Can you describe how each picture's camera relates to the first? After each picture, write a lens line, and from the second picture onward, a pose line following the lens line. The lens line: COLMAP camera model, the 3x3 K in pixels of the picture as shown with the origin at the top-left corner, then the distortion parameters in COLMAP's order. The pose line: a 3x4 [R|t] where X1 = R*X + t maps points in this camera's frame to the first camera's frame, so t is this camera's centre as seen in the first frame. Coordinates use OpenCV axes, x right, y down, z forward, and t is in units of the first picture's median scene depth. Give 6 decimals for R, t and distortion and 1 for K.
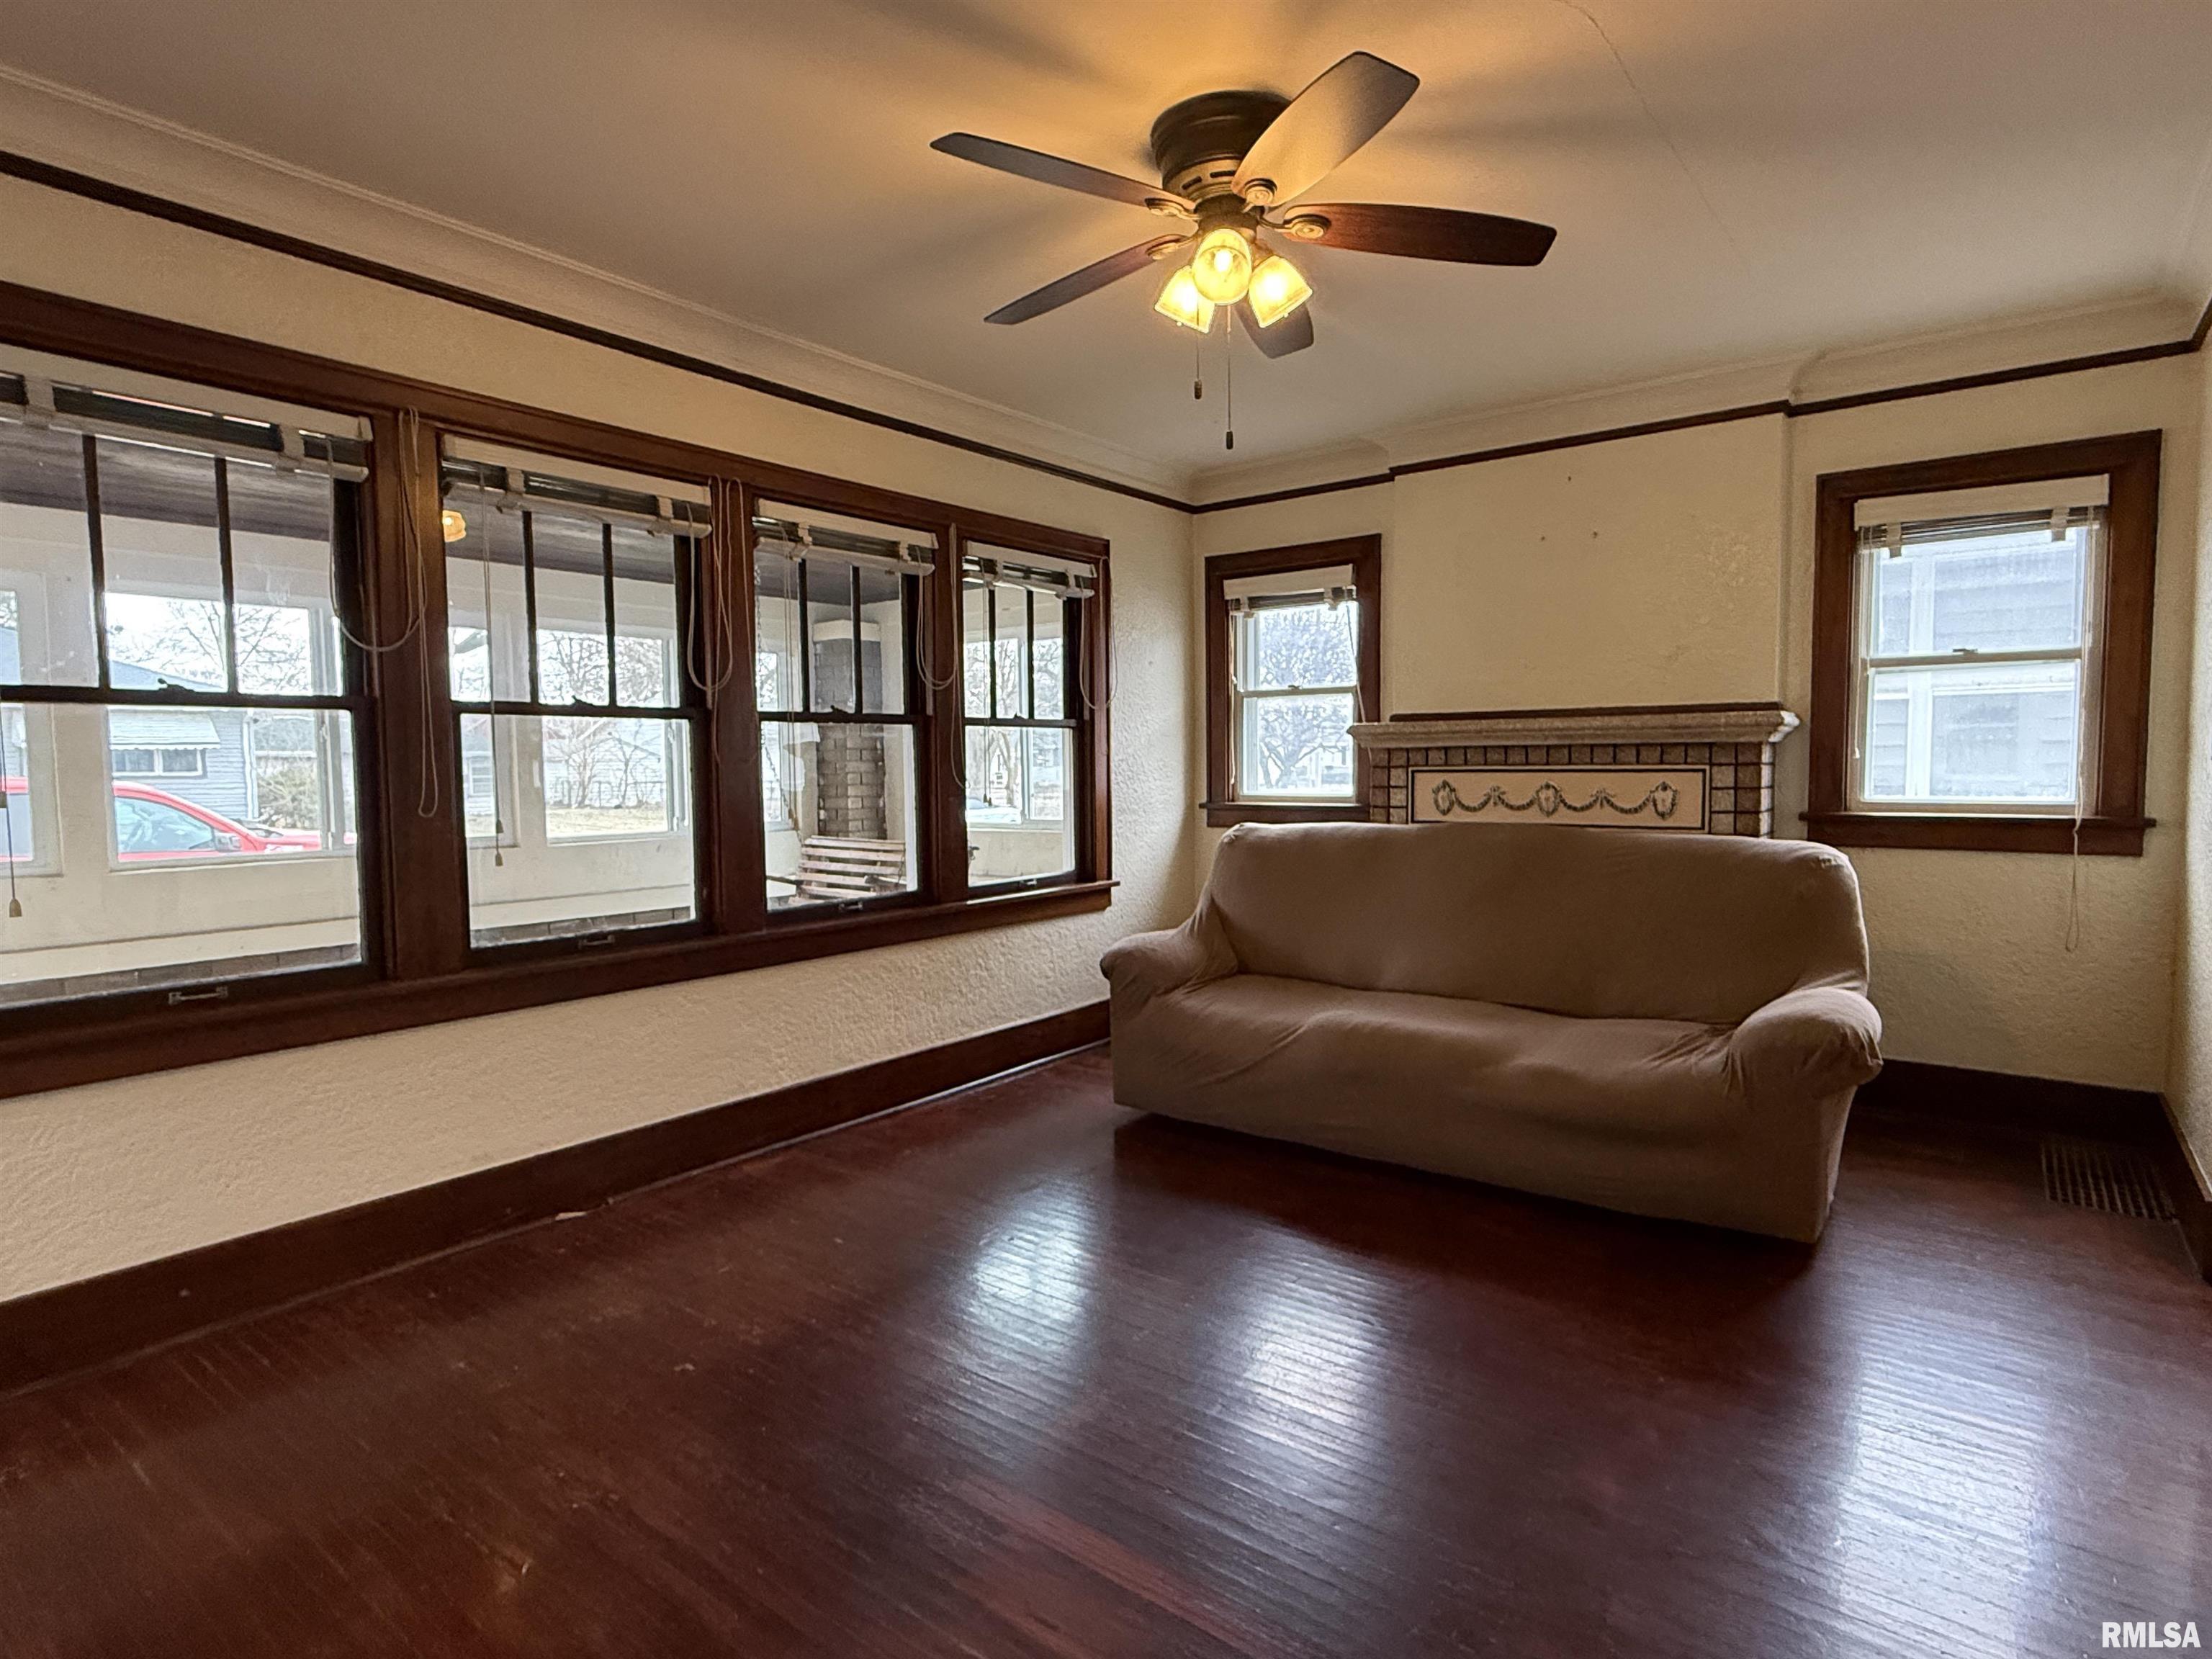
lens RADIAL K [[1168.3, 0, 1102.9], [0, 1168.3, 836.9], [0, 0, 1]] dist [-0.002324, -0.001414]
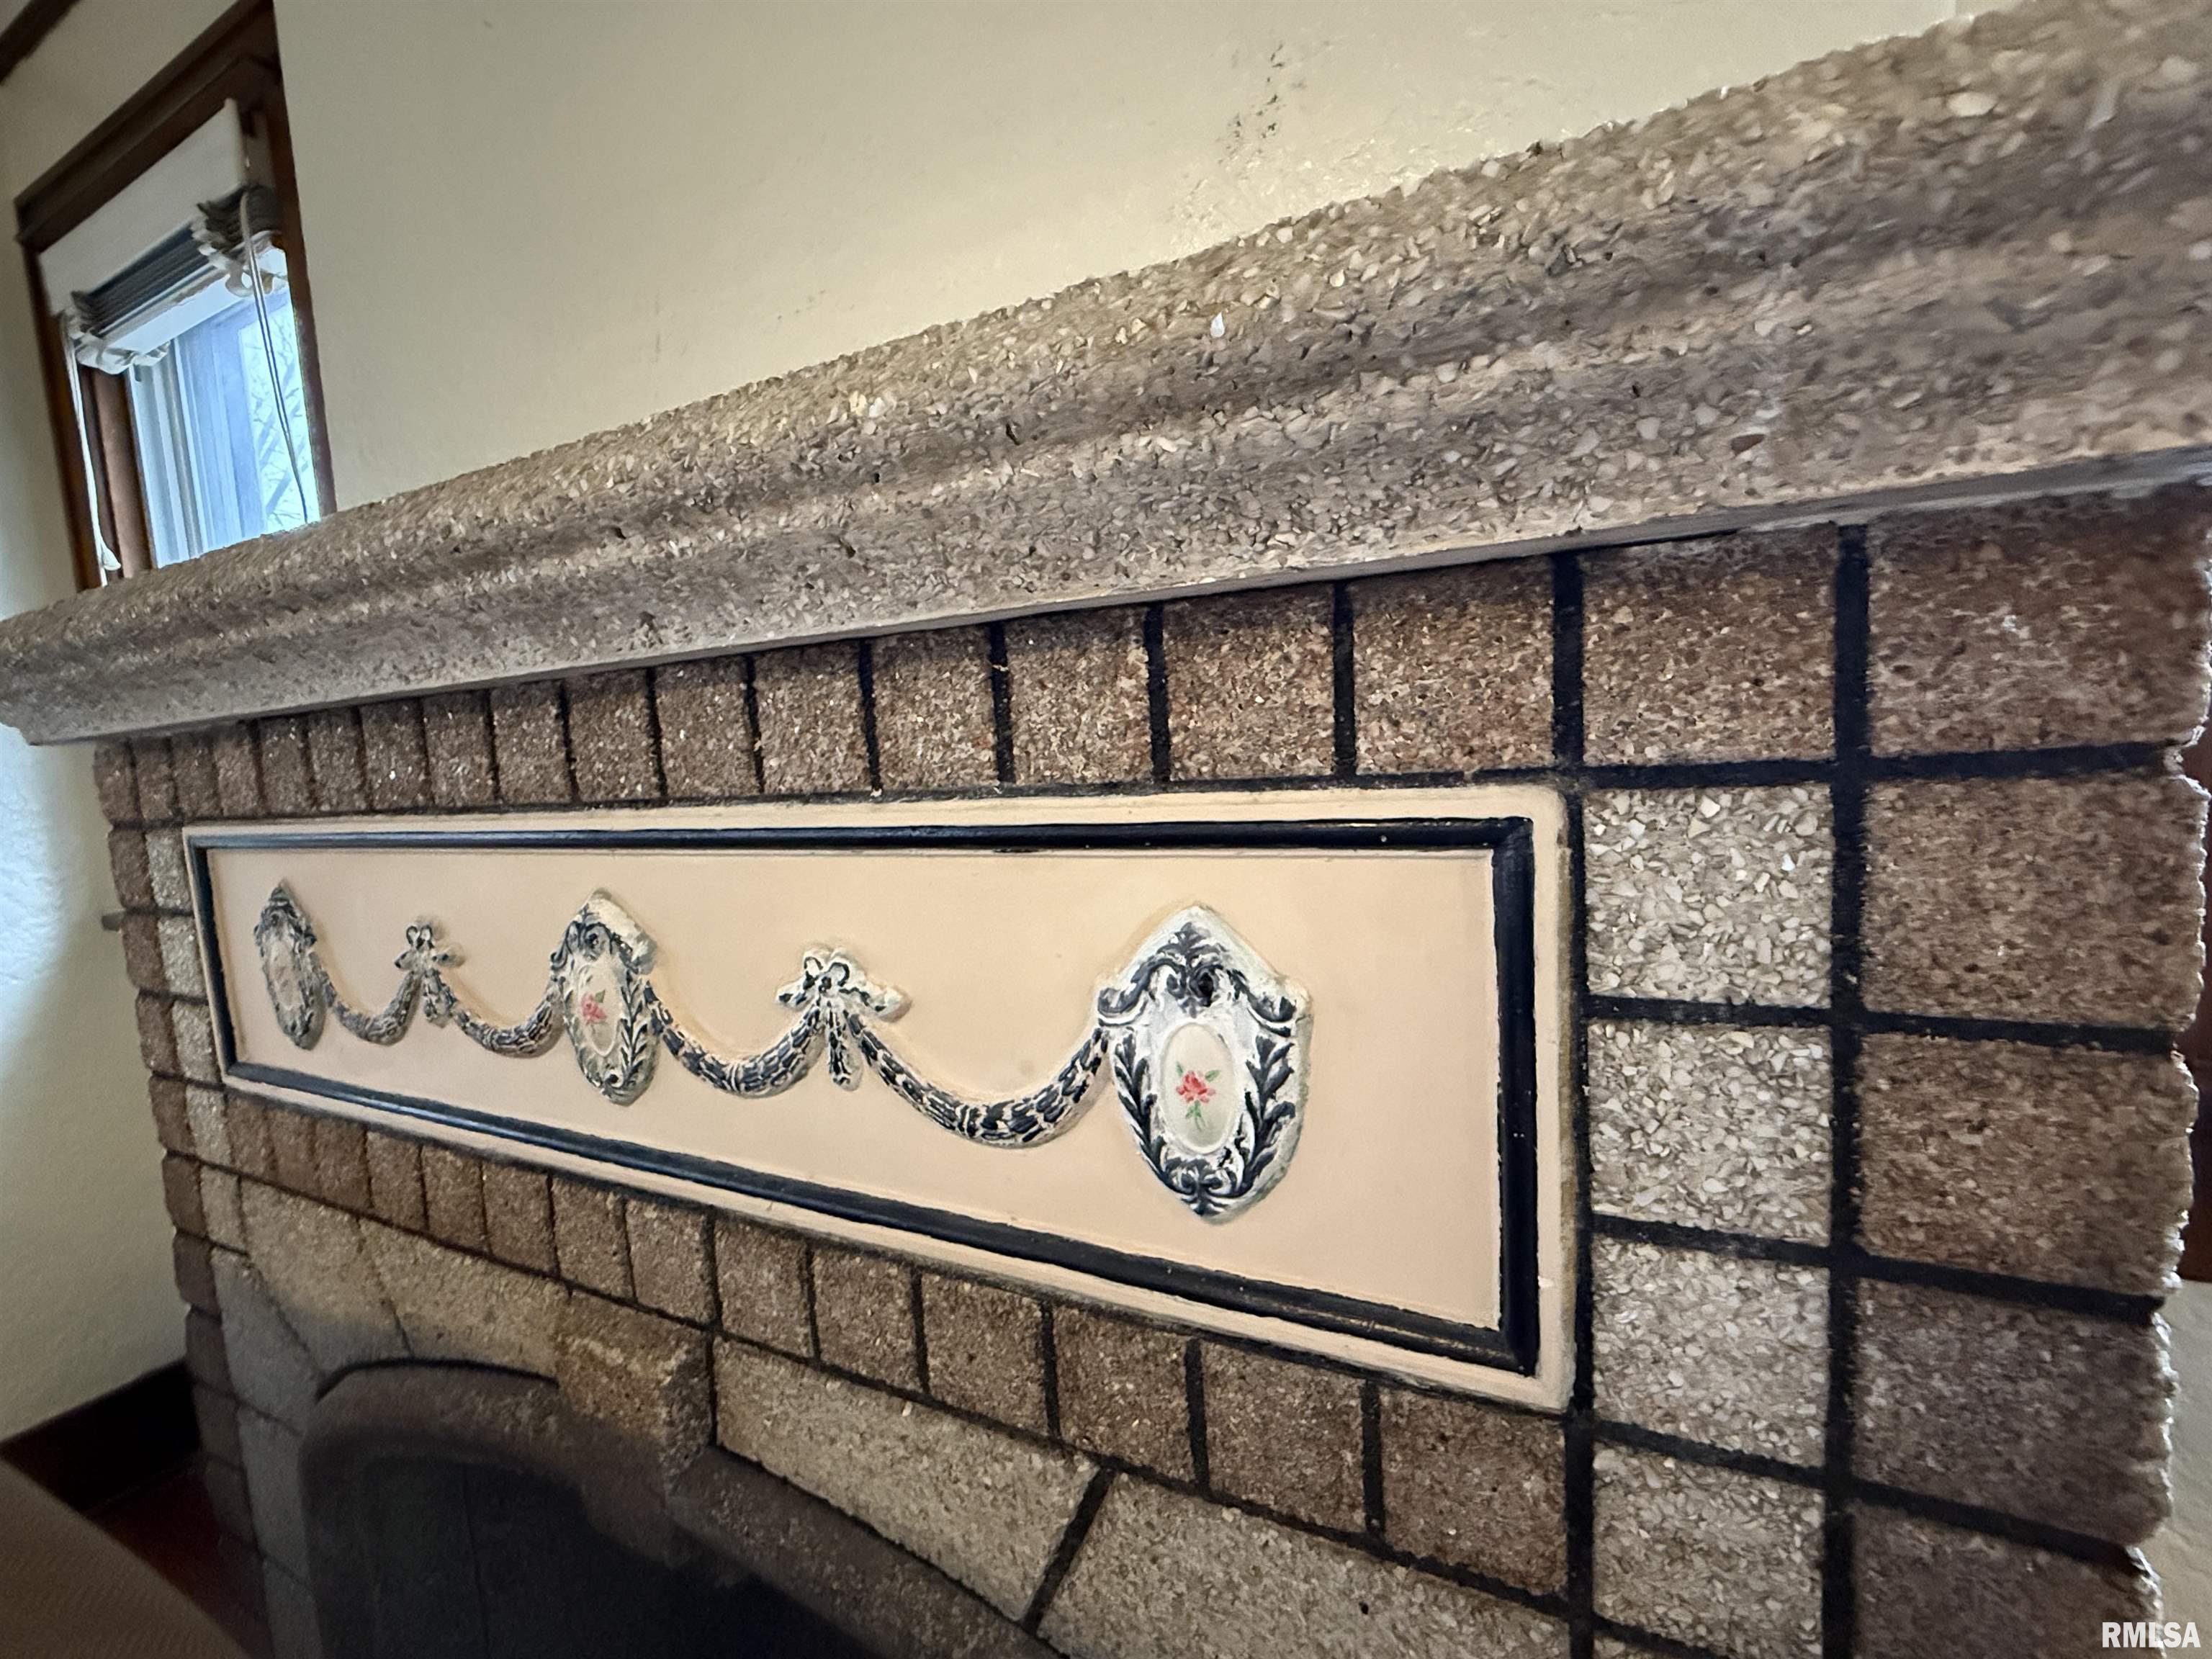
lens RADIAL K [[939.4, 0, 1107.4], [0, 939.4, 831.4], [0, 0, 1]] dist [-0.001176, 0.000331]
pose [[0.979053, -0.066805, 0.192334, 0.434902], [0.062041, 0.997602, 0.030694, -0.058152], [-0.193924, -0.018118, 0.980849, 0.867521]]
